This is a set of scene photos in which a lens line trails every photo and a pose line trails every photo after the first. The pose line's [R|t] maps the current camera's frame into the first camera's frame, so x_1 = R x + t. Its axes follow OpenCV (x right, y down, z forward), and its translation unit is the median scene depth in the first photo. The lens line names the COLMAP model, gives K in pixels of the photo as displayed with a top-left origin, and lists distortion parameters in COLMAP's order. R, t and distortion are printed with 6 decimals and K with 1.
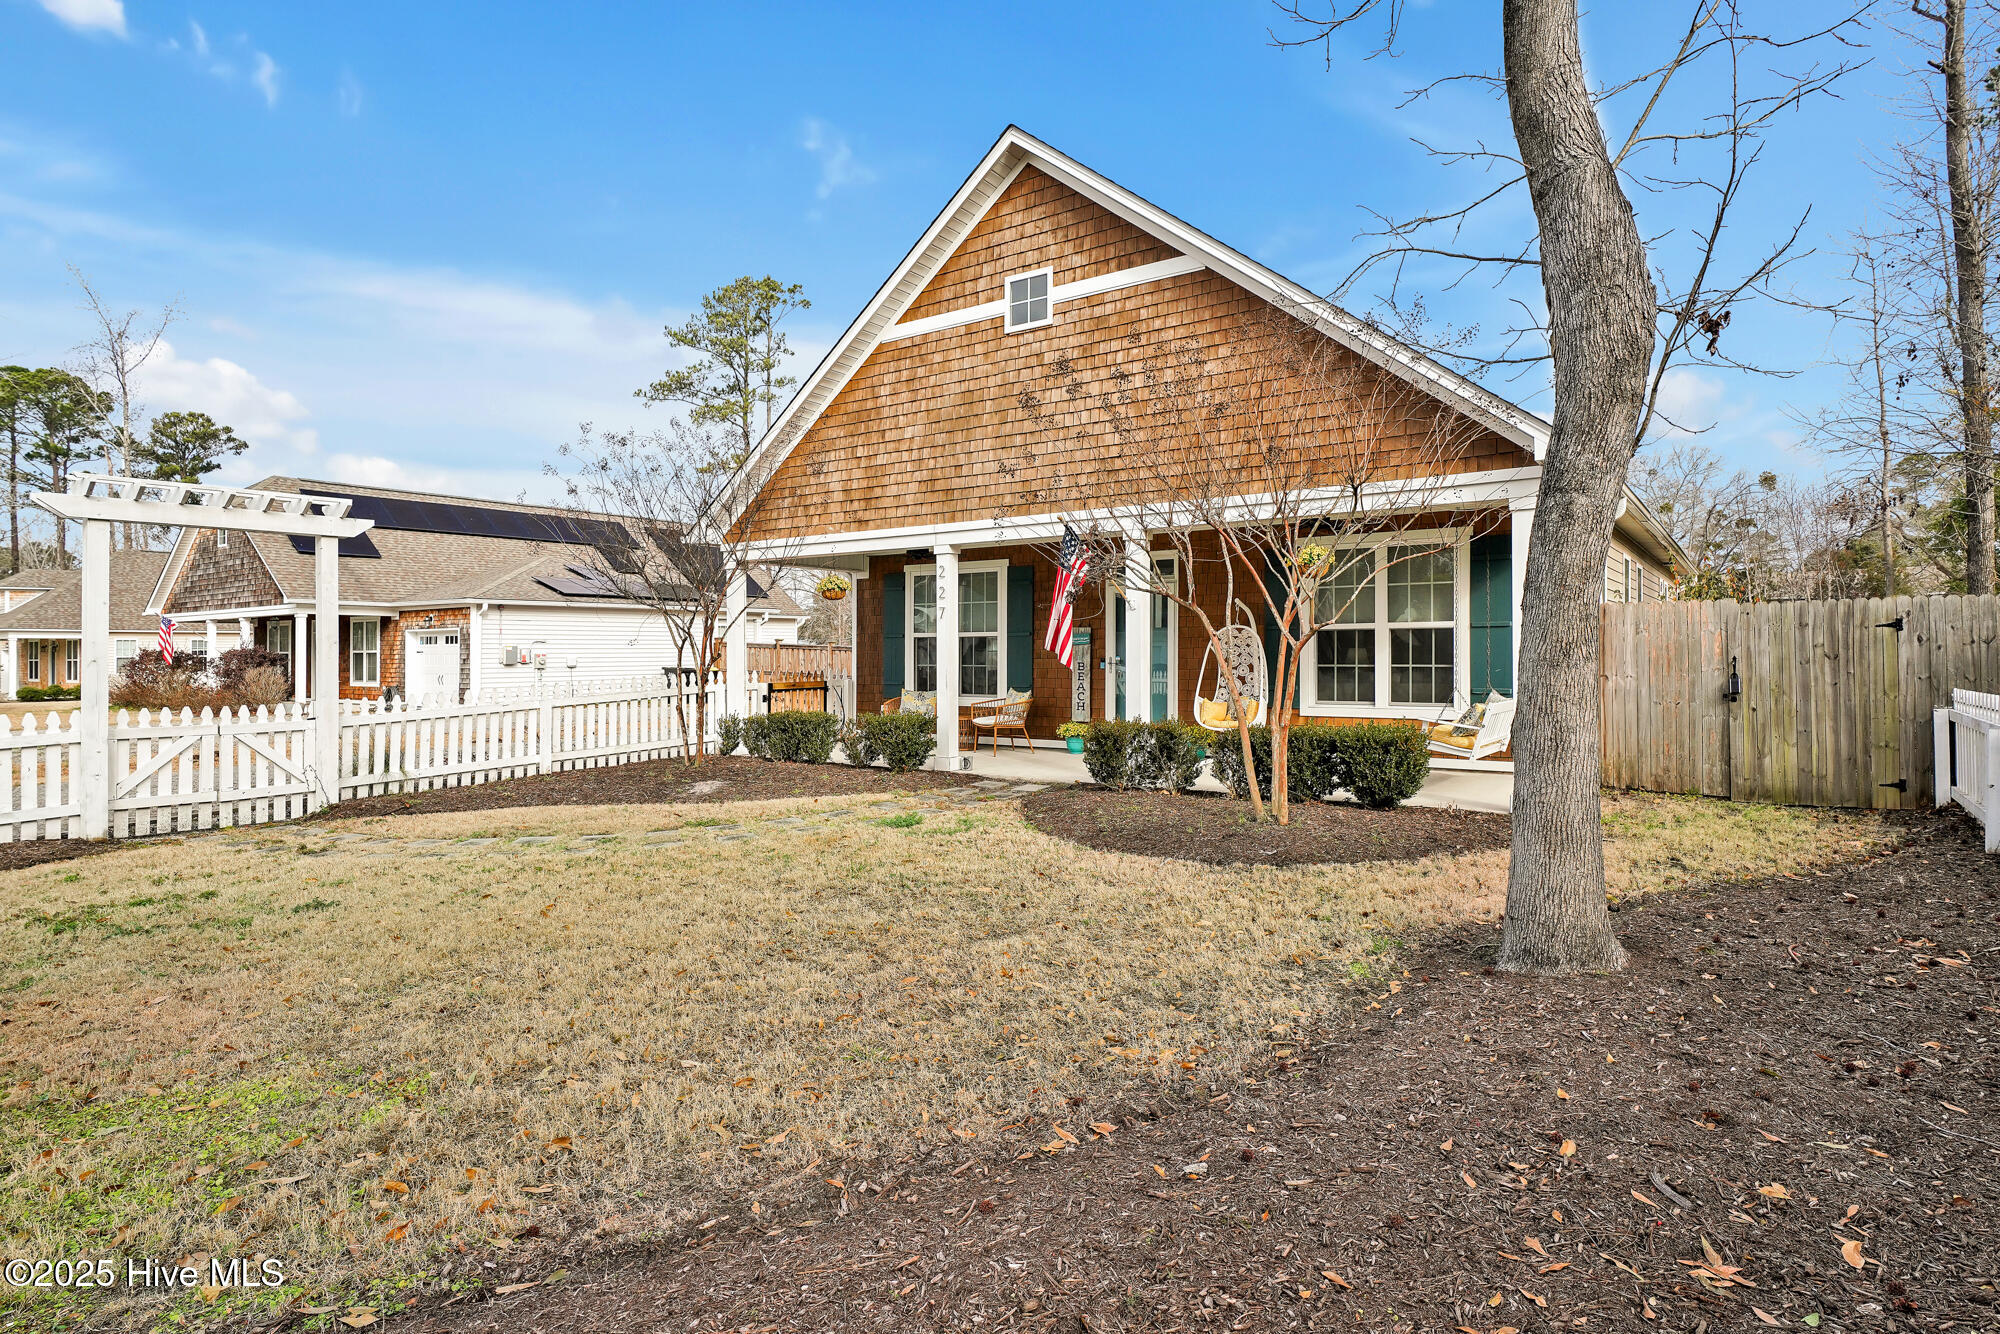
lens RADIAL K [[1043.9, 0, 1027.7], [0, 1043.9, 625.0], [0, 0, 1]] dist [0.002662, 0.000287]
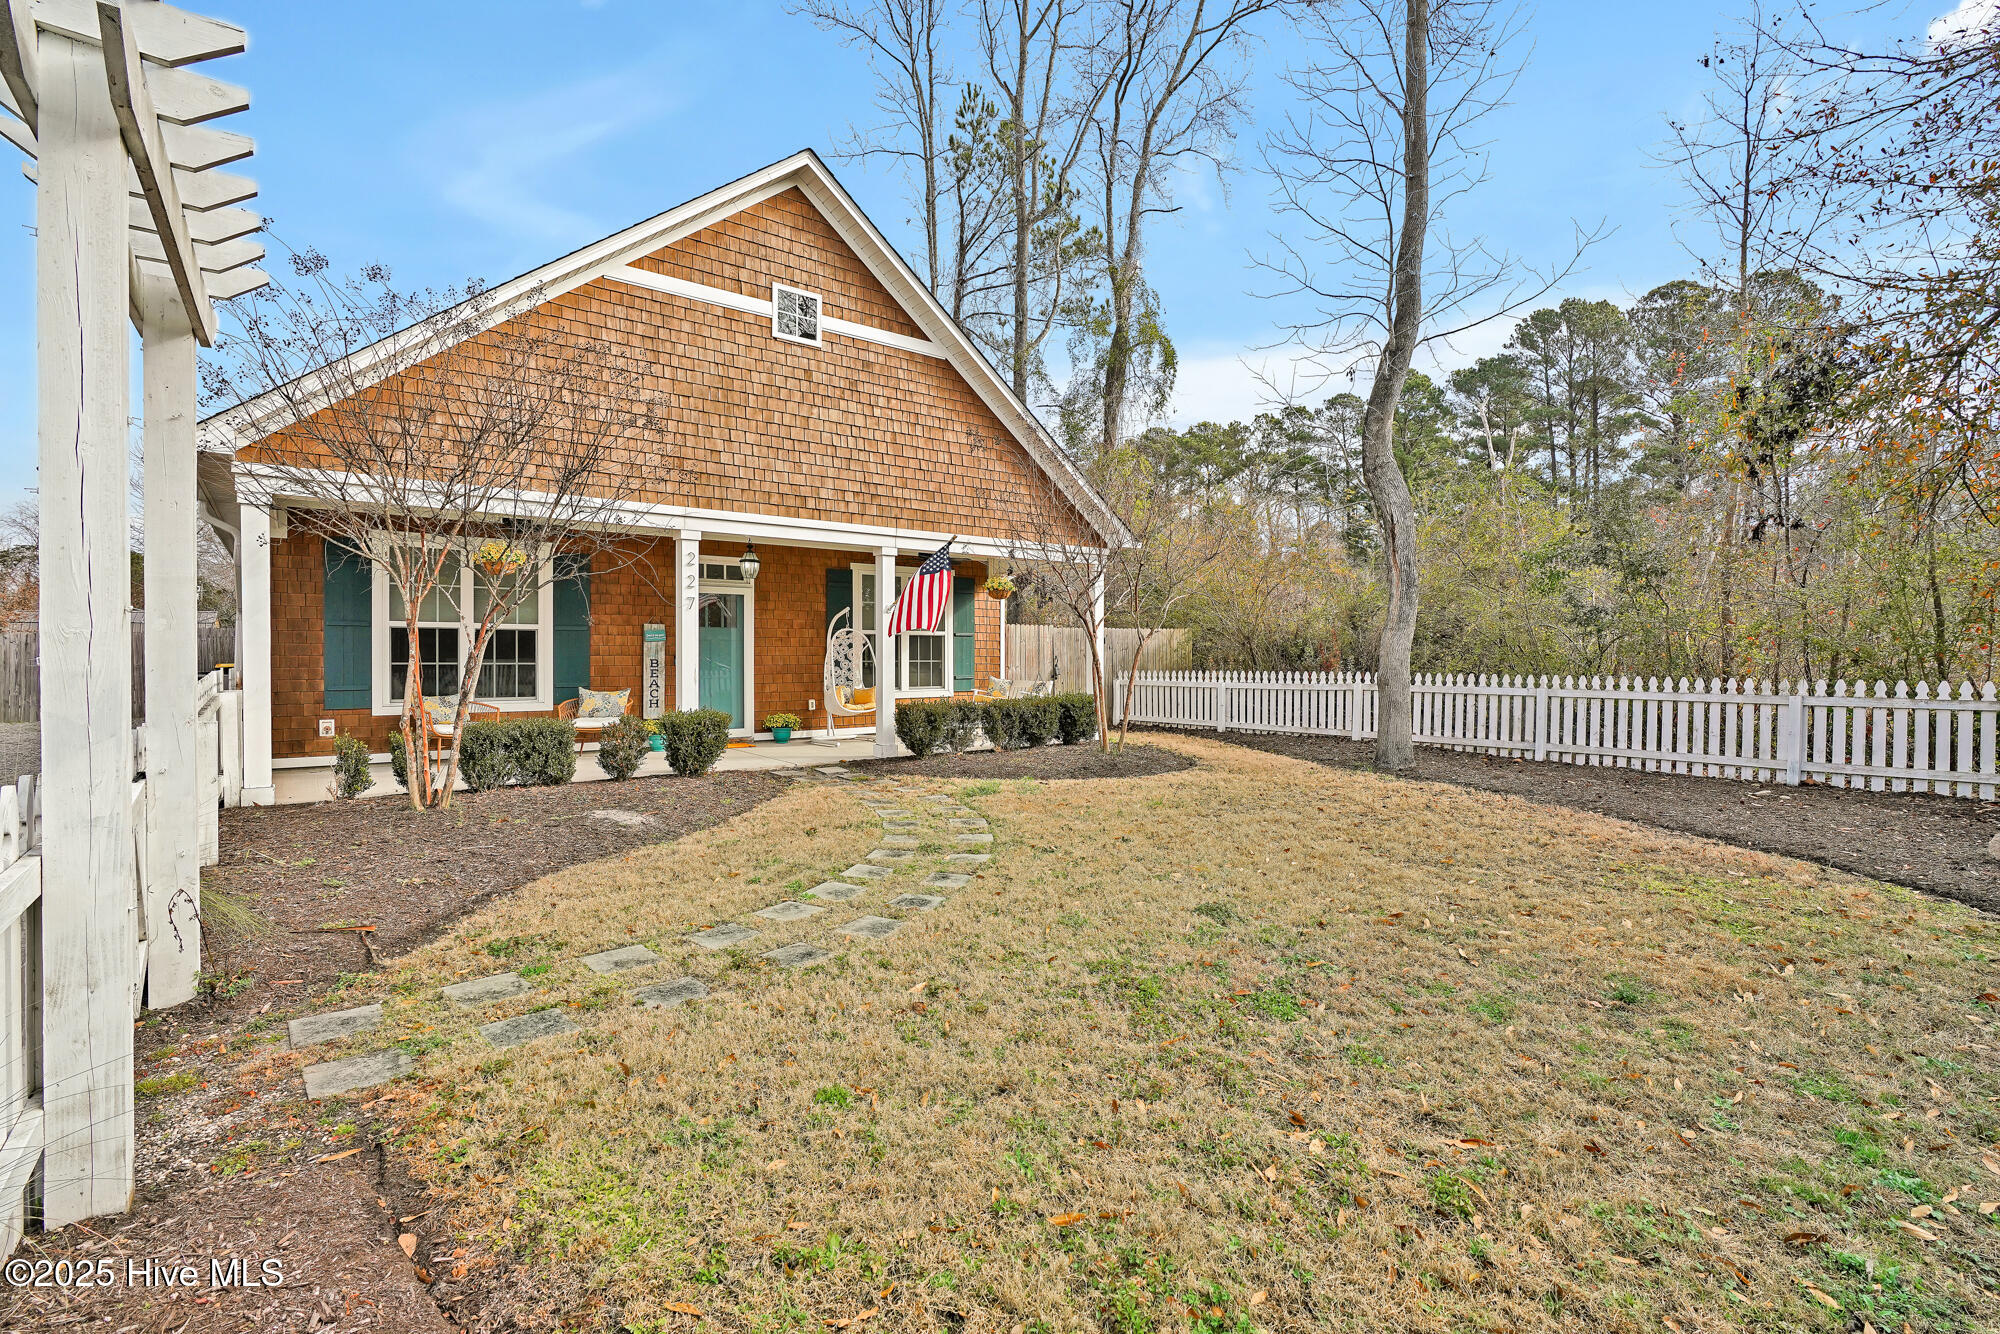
lens RADIAL K [[909.5, 0, 996.2], [0, 909.5, 644.9], [0, 0, 1]] dist [-0.003995, -0.000033]
pose [[0.309345, 0.020691, 0.950725, -0.801272], [-0.024869, 0.999597, -0.013662, 0.031136], [-0.950625, -0.019417, 0.309735, 0.510531]]
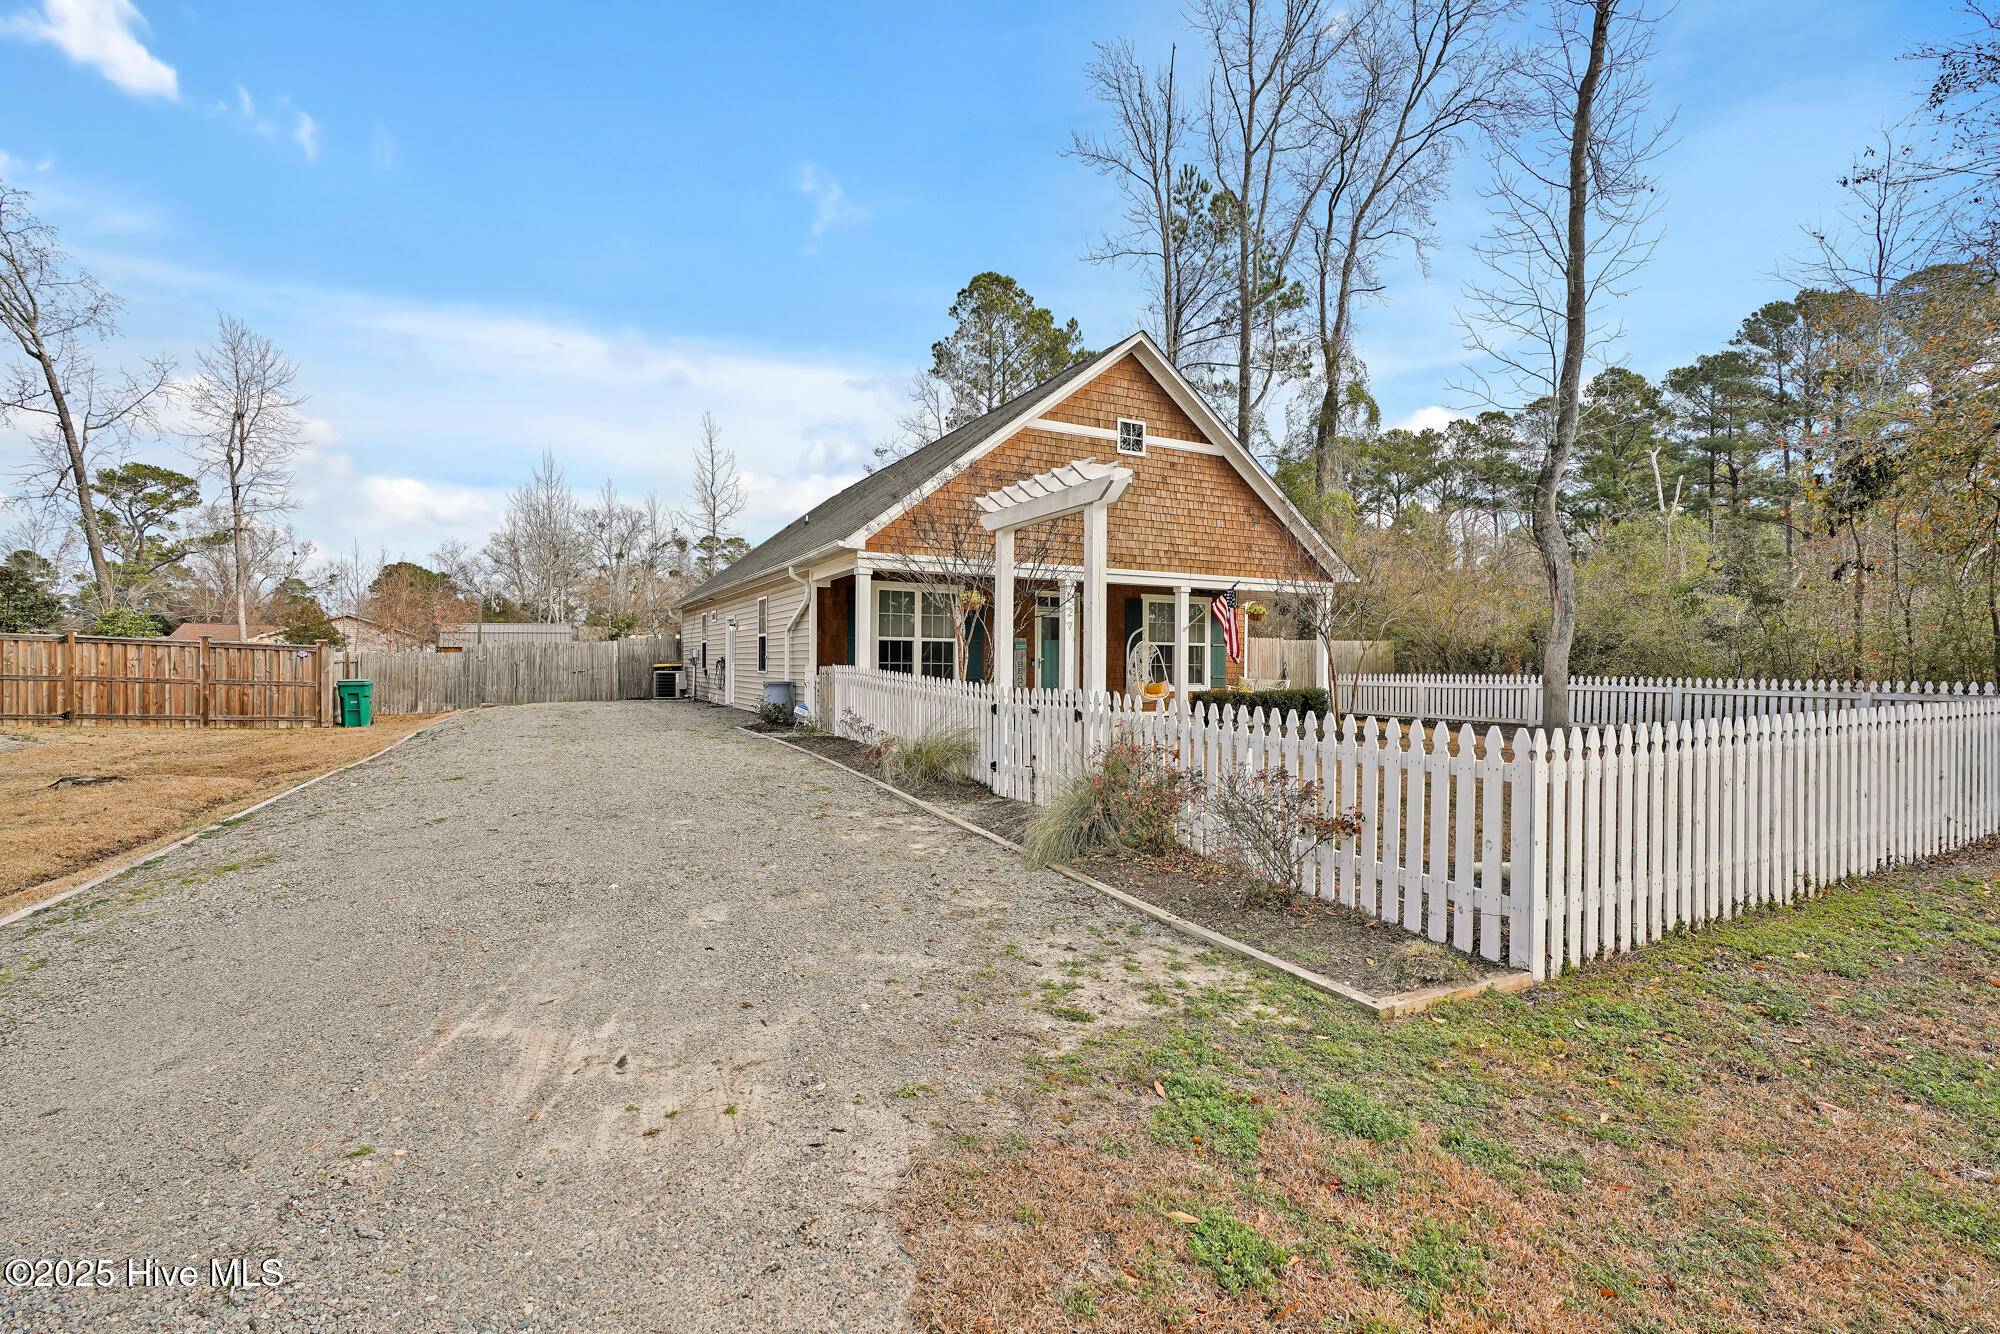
lens RADIAL K [[896.2, 0, 1009.1], [0, 896.2, 658.0], [0, 0, 1]] dist [-0.001637, -0.000057]
pose [[0.472112, 0.017670, 0.881361, -1.301934], [-0.031683, 0.999493, -0.003067, 0.042704], [-0.880969, -0.026476, 0.472433, 0.494893]]
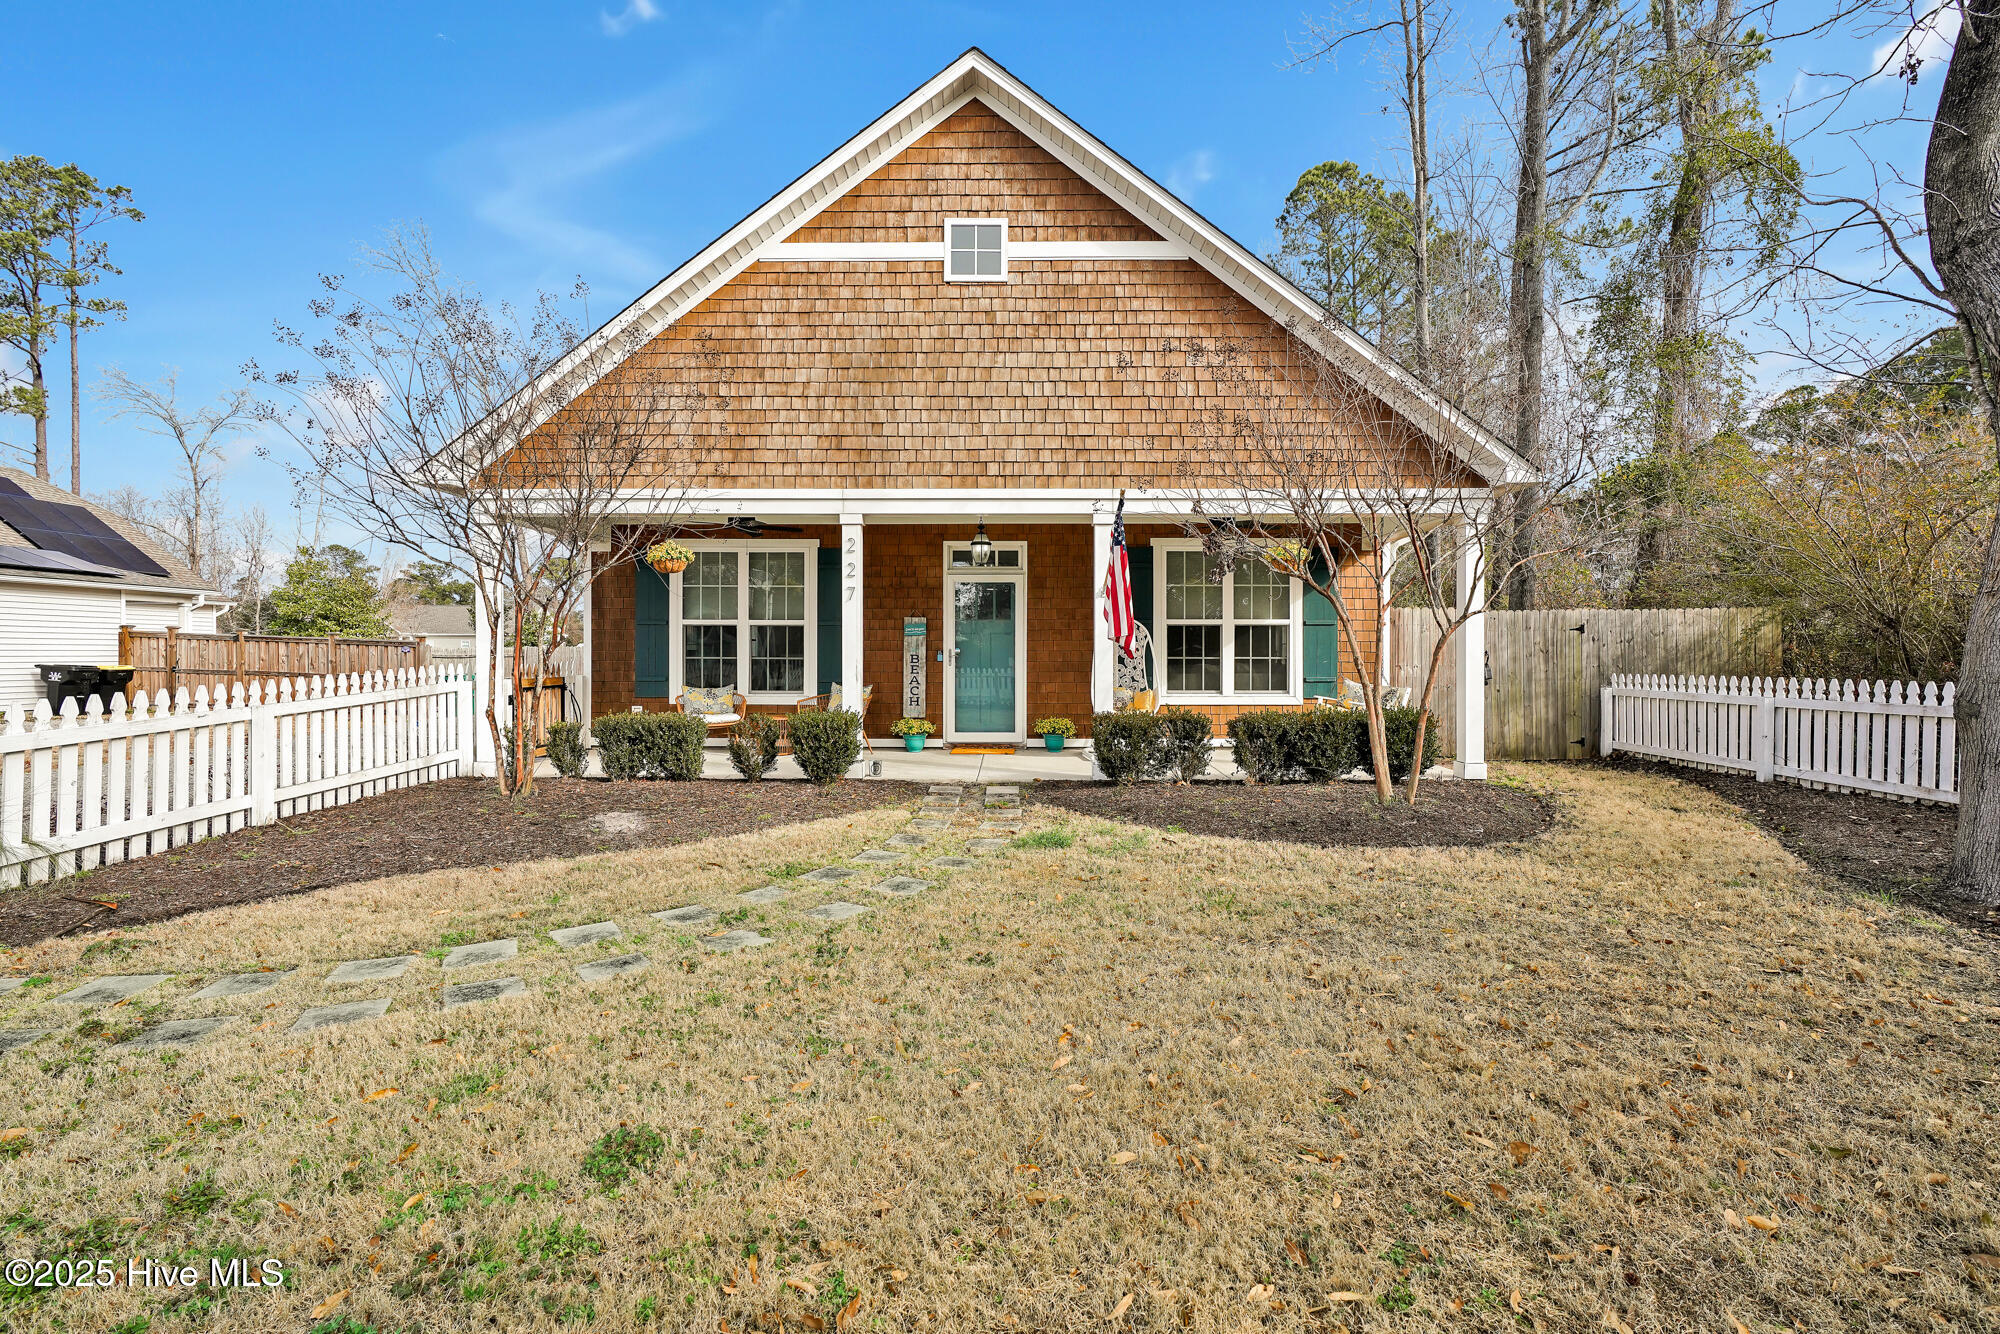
lens RADIAL K [[931.8, 0, 1004.3], [0, 931.8, 642.1], [0, 0, 1]] dist [-0.002274, 0.000277]
pose [[0.832544, 0.015276, 0.553748, -0.415218], [-0.020760, 0.999778, 0.003632, 0.023809], [-0.553569, -0.014520, 0.832677, 0.309615]]
